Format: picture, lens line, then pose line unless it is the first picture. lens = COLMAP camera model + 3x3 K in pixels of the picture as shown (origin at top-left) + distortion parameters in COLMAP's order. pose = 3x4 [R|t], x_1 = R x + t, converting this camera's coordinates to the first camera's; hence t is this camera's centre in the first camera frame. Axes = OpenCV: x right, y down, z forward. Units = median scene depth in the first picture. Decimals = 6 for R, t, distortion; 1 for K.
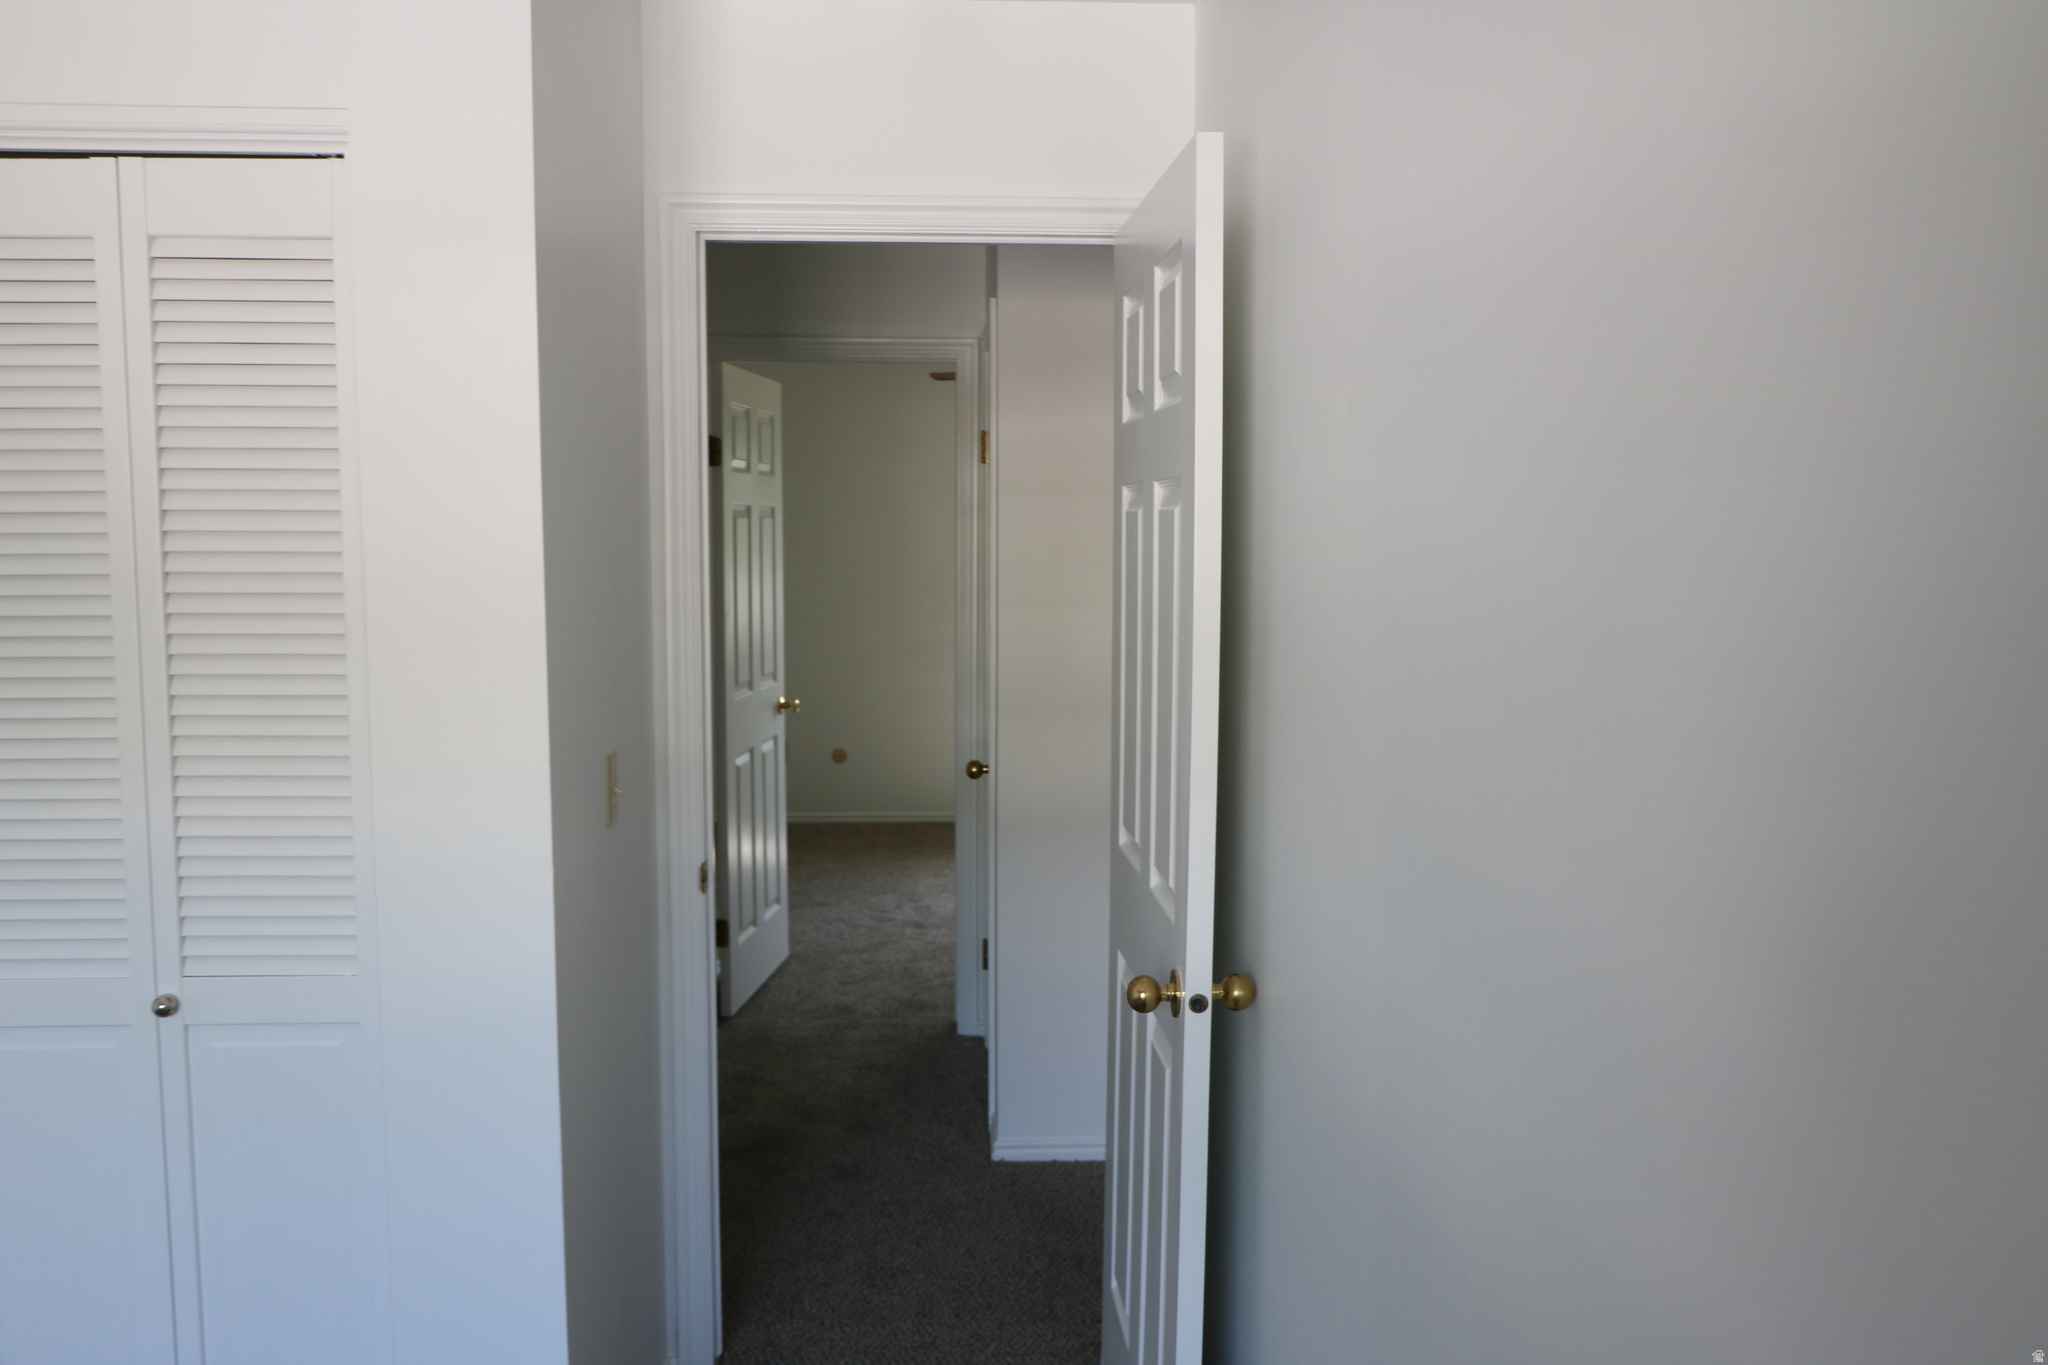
lens RADIAL K [[1655.0, 0, 1024.1], [0, 1655.0, 682.5], [0, 0, 1]] dist [-0.028020, 0.024641]
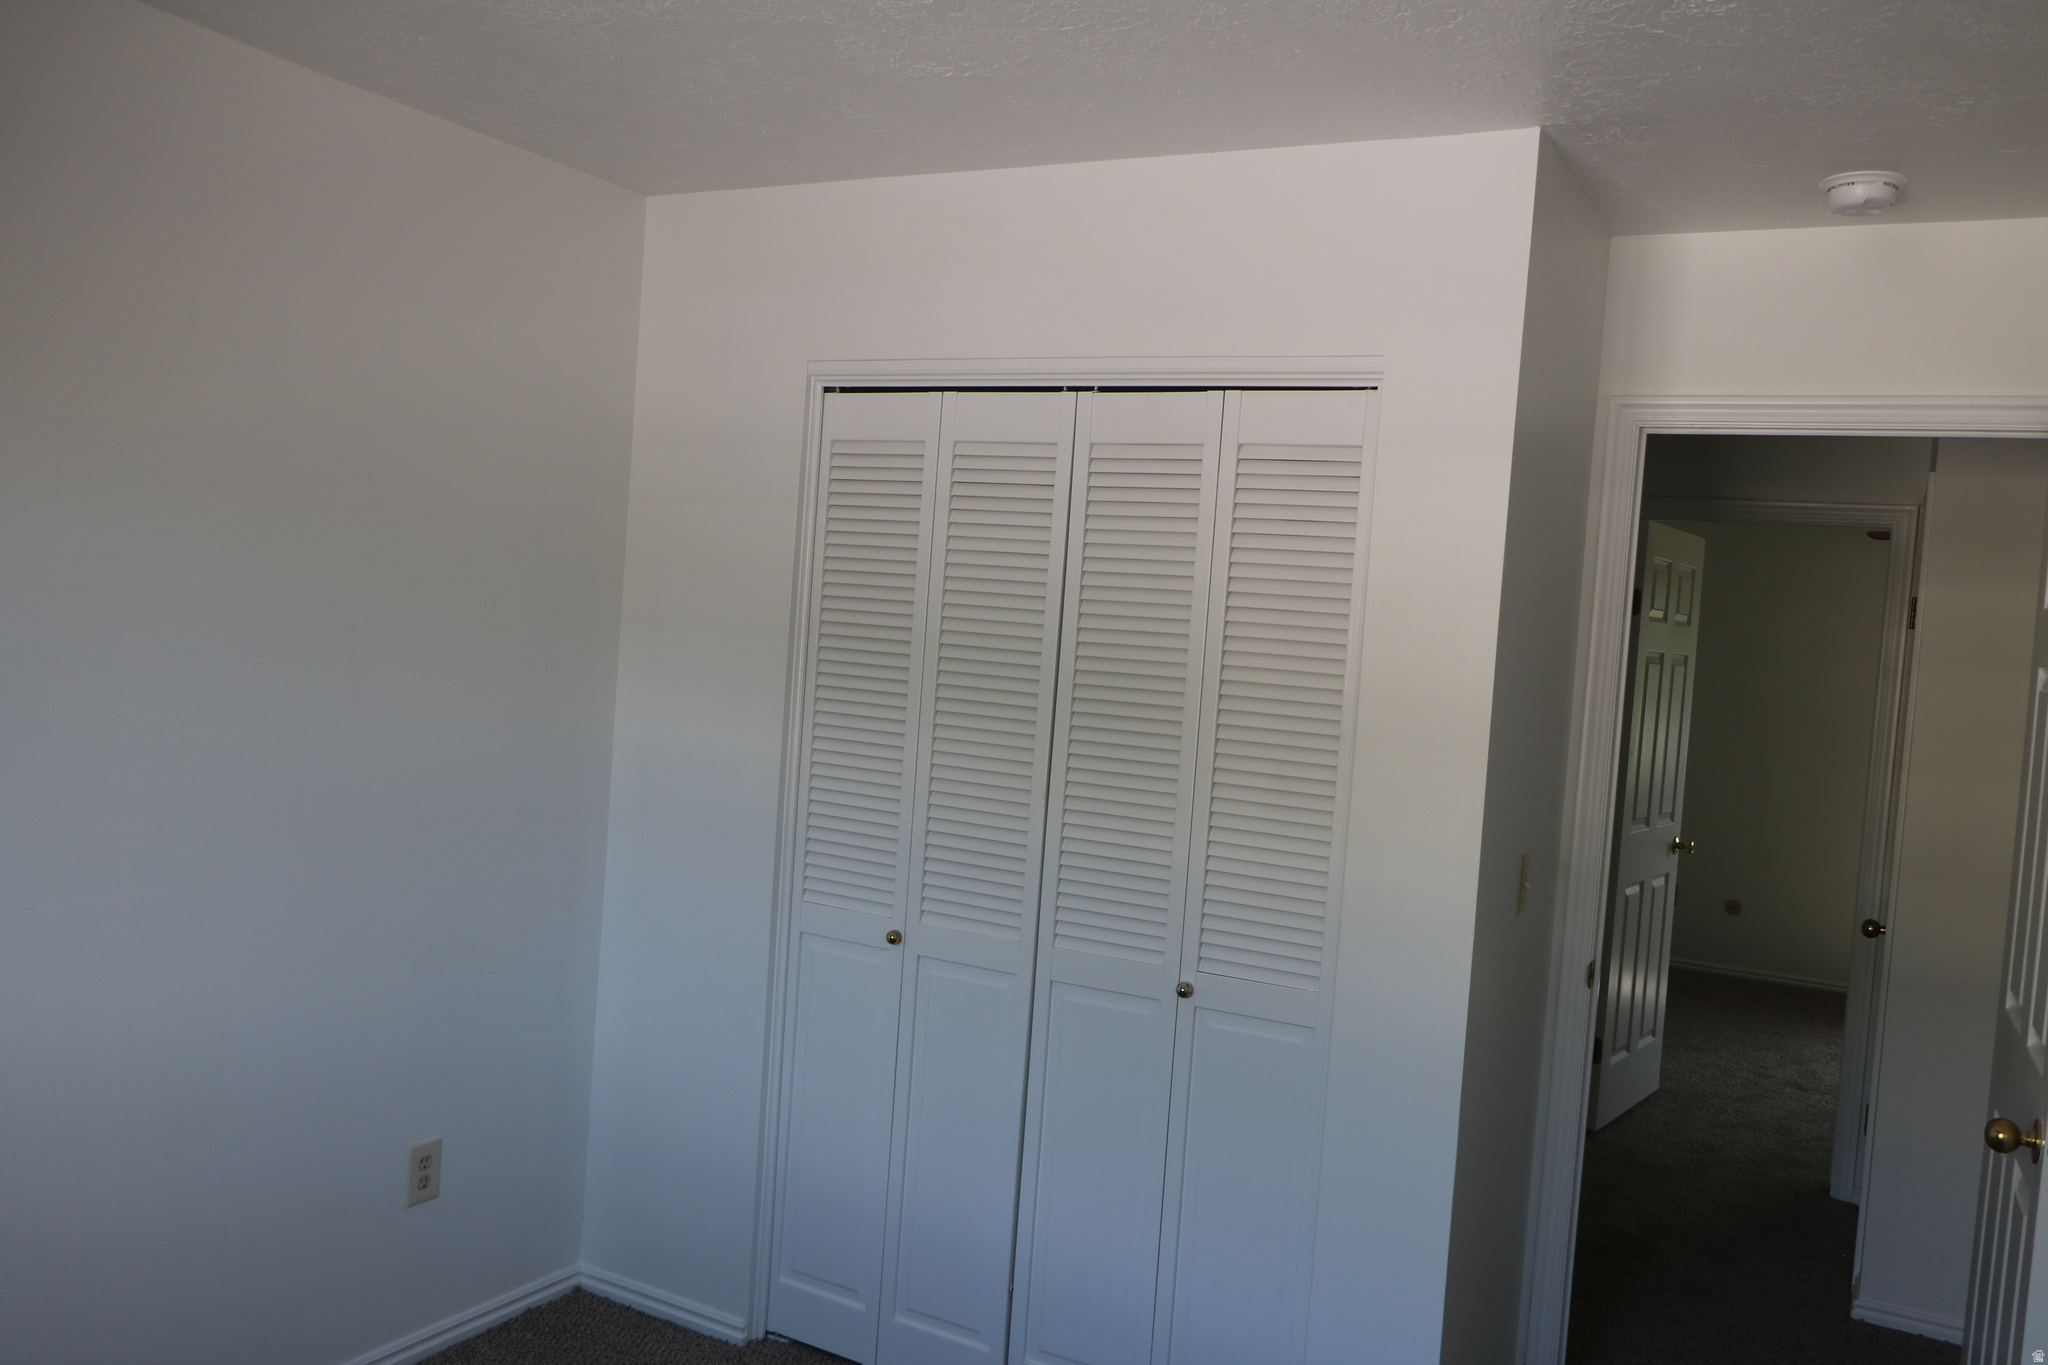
lens RADIAL K [[1655.0, 0, 1016.9], [0, 1655.0, 685.0], [0, 0, 1]] dist [-0.028020, 0.024641]
pose [[0.857582, 0.079076, -0.508232, 0.032251], [-0.117048, 0.992189, -0.043129, 0.013311], [0.500852, 0.096474, 0.860139, -0.213197]]
